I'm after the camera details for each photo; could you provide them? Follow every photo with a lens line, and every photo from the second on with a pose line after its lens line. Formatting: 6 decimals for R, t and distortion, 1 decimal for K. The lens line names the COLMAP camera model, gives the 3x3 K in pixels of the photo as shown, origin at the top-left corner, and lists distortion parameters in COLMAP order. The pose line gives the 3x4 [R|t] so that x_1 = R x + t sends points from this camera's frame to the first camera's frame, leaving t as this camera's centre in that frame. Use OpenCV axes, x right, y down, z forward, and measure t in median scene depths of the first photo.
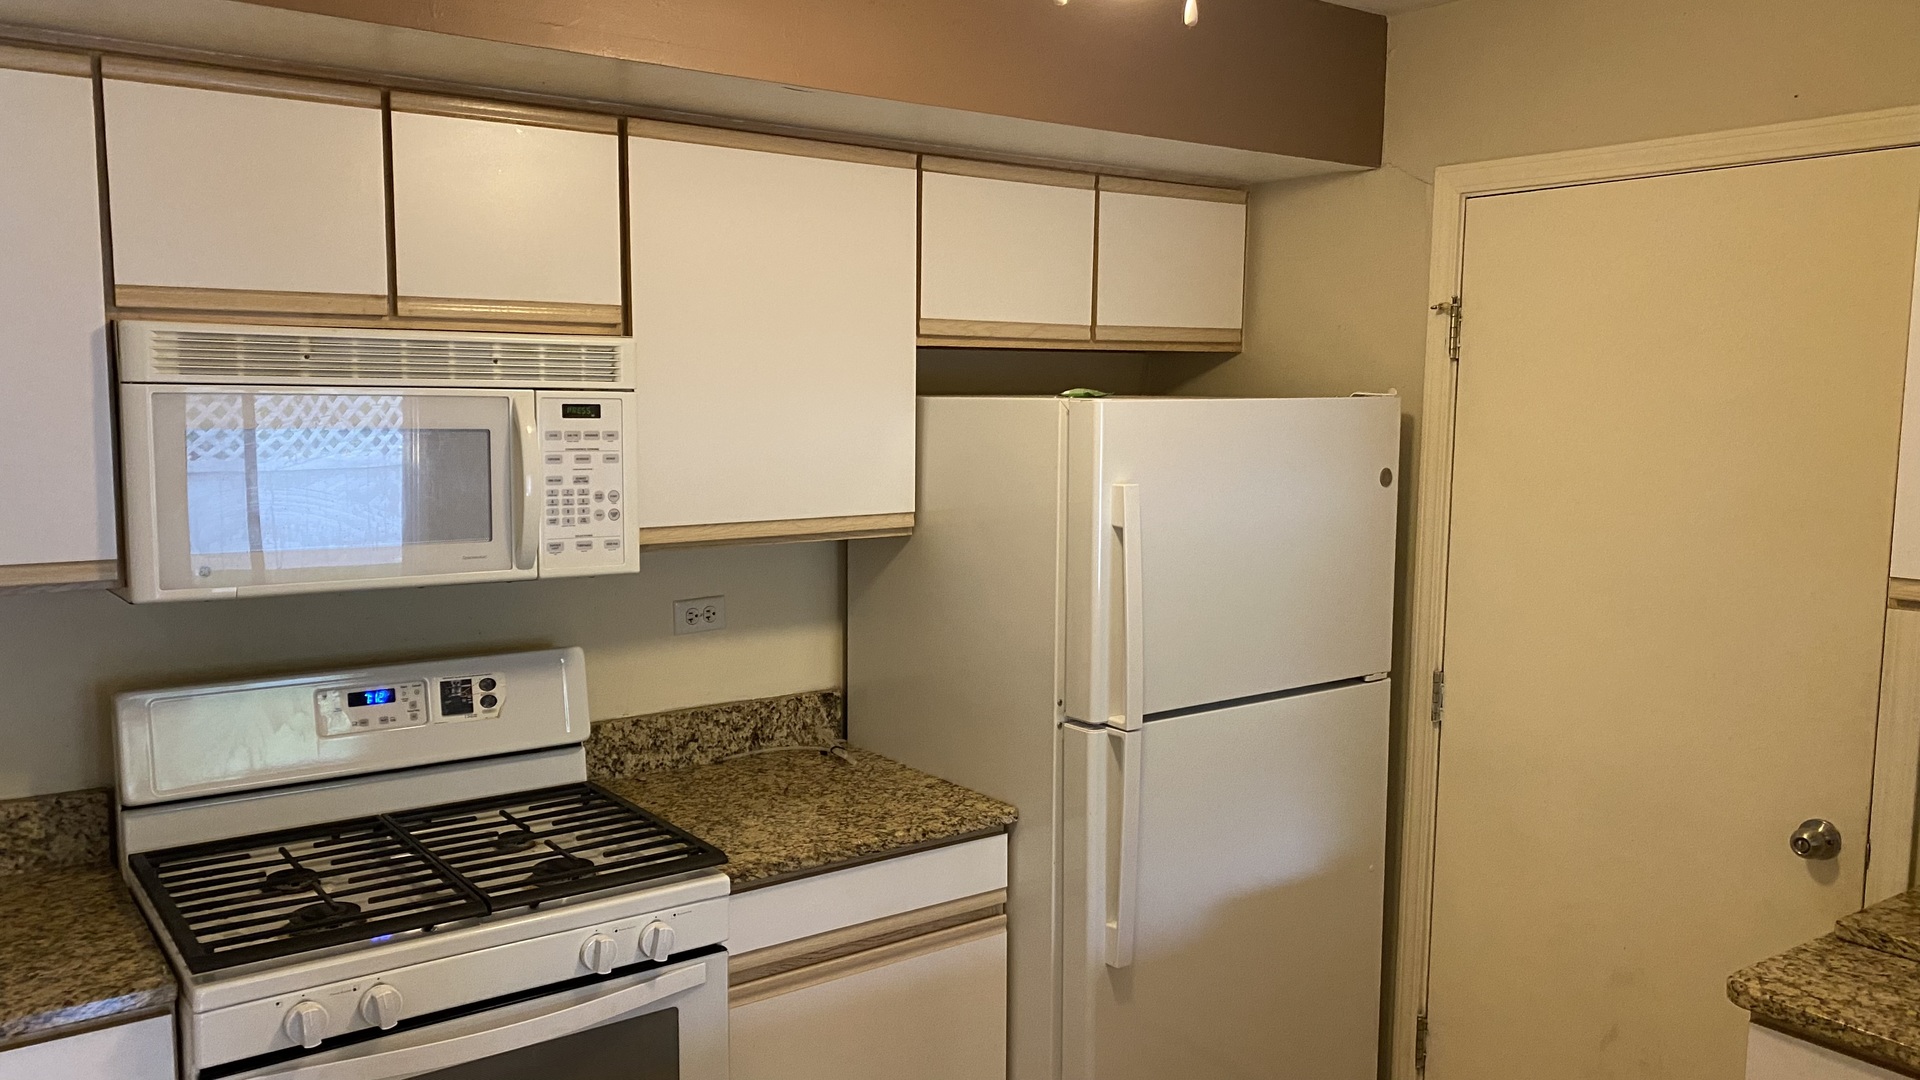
lens RADIAL K [[1466.5, 0, 960.0], [0, 1466.5, 540.0], [0, 0, 1]] dist [0.026988, -0.001321]
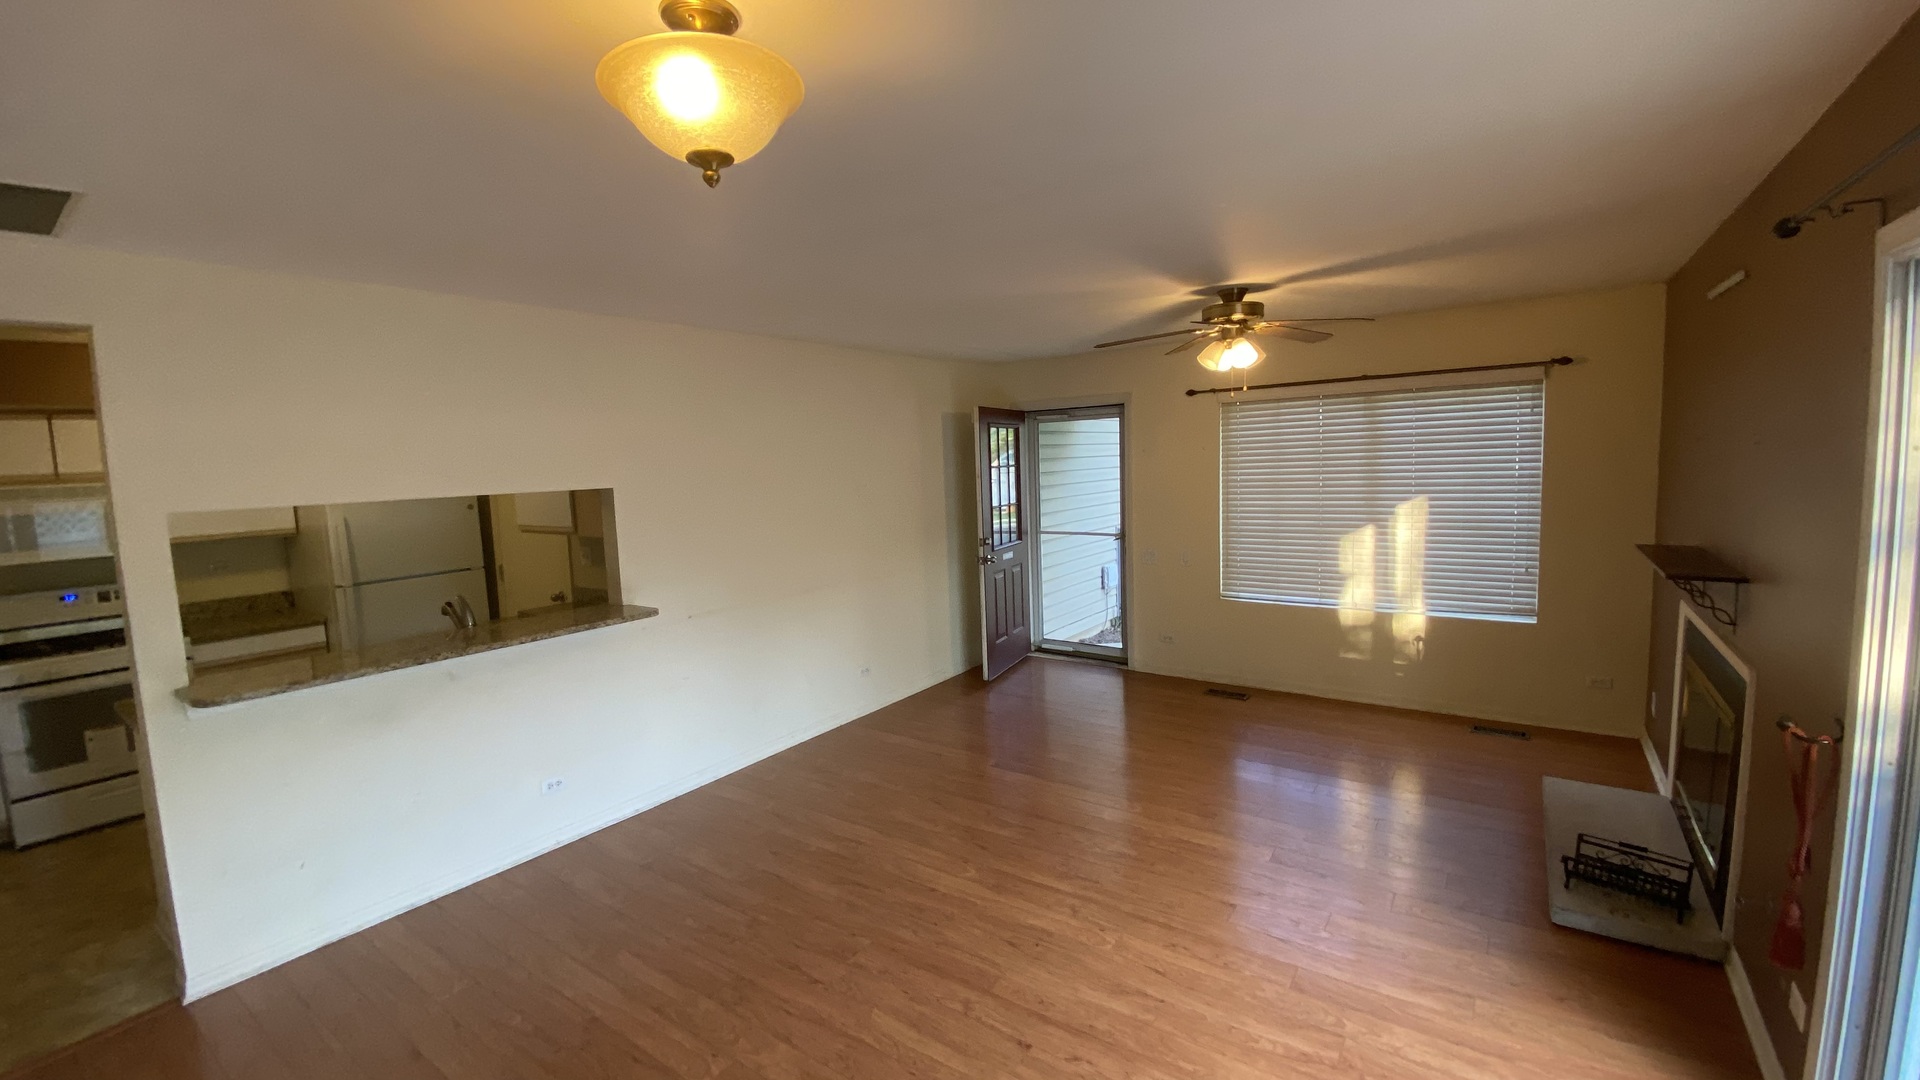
lens RADIAL K [[783.4, 0, 960.0], [0, 783.4, 540.0], [0, 0, 1]] dist [0.034046, -0.031745]
pose [[0.951690, -0.078793, 0.296778, 0.921133], [0.079828, 0.996771, 0.008649, 0.118094], [-0.296501, 0.015460, 0.954907, -1.145163]]
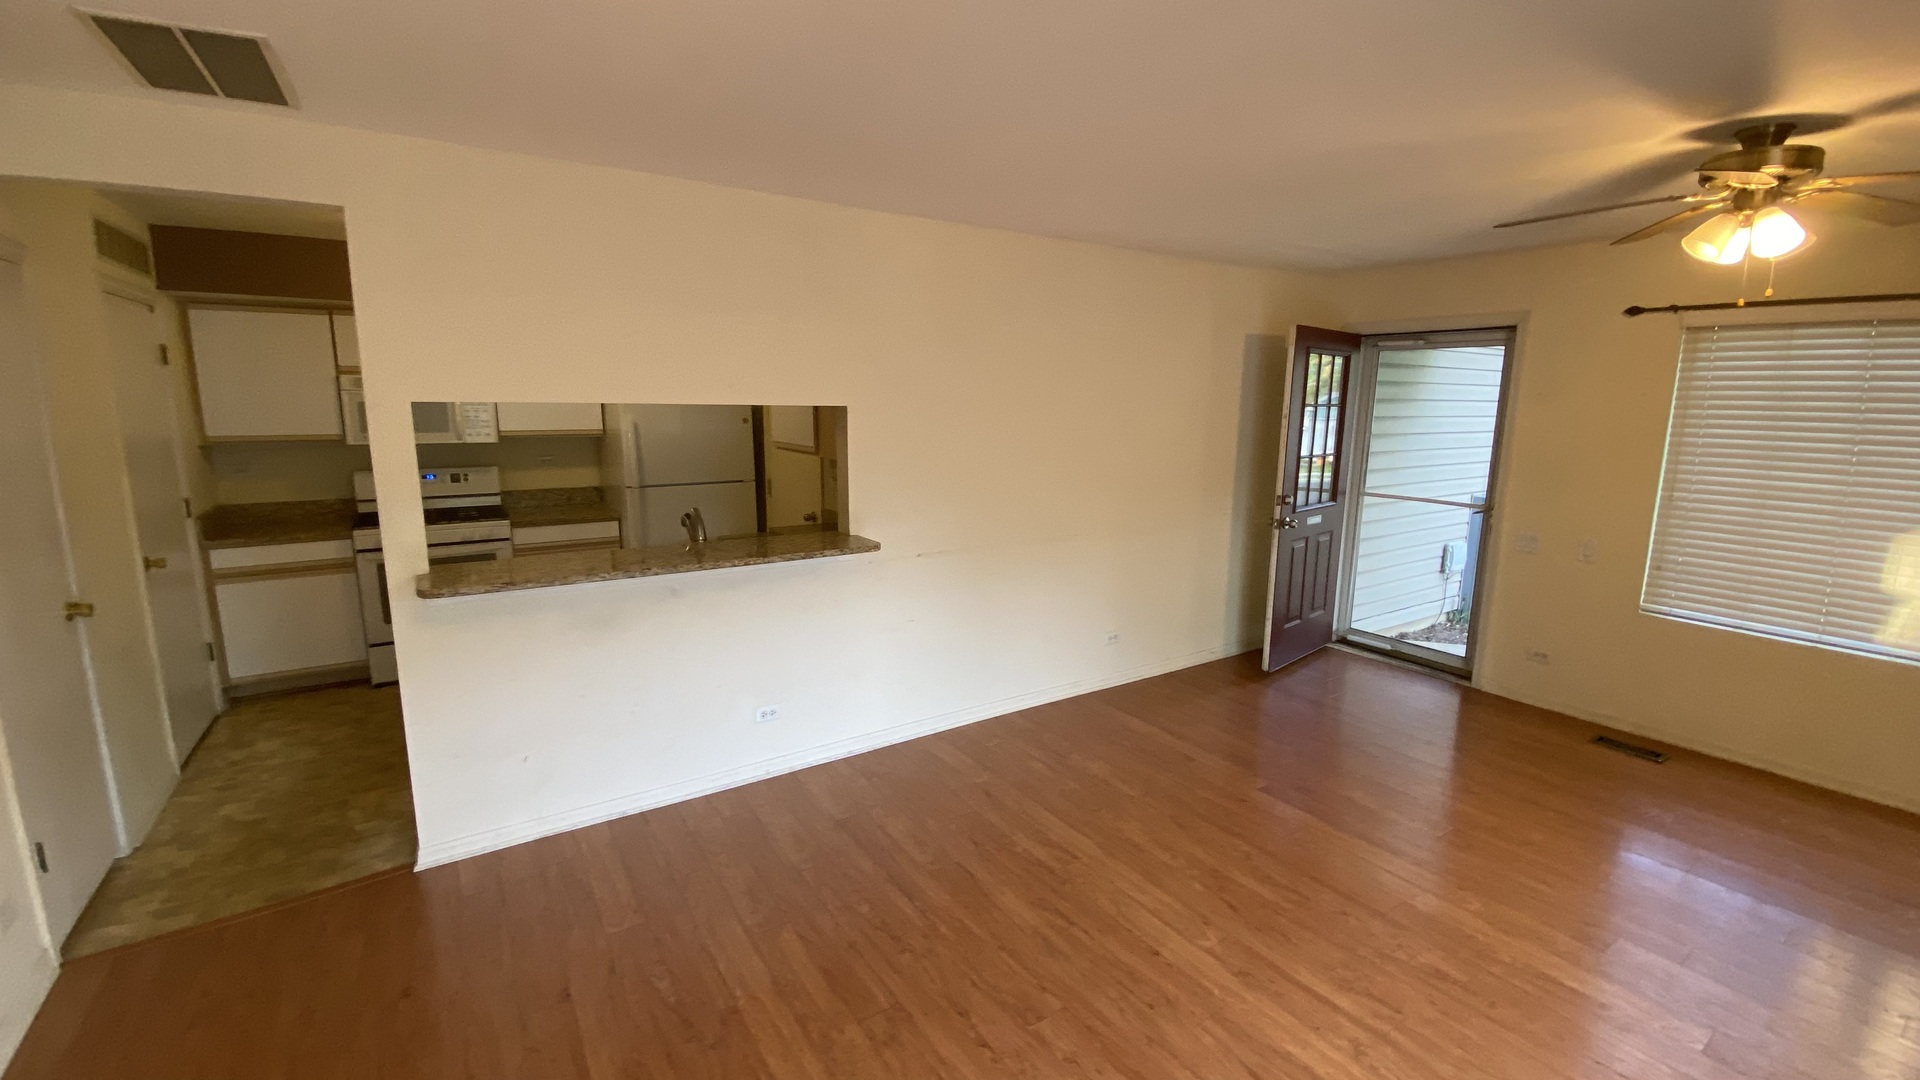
lens RADIAL K [[783.4, 0, 960.0], [0, 783.4, 540.0], [0, 0, 1]] dist [0.034046, -0.031745]
pose [[0.998170, 0.008699, -0.059839, 1.018754], [-0.004341, 0.997353, 0.072587, 0.112725], [0.060312, -0.072194, 0.995565, -0.875694]]
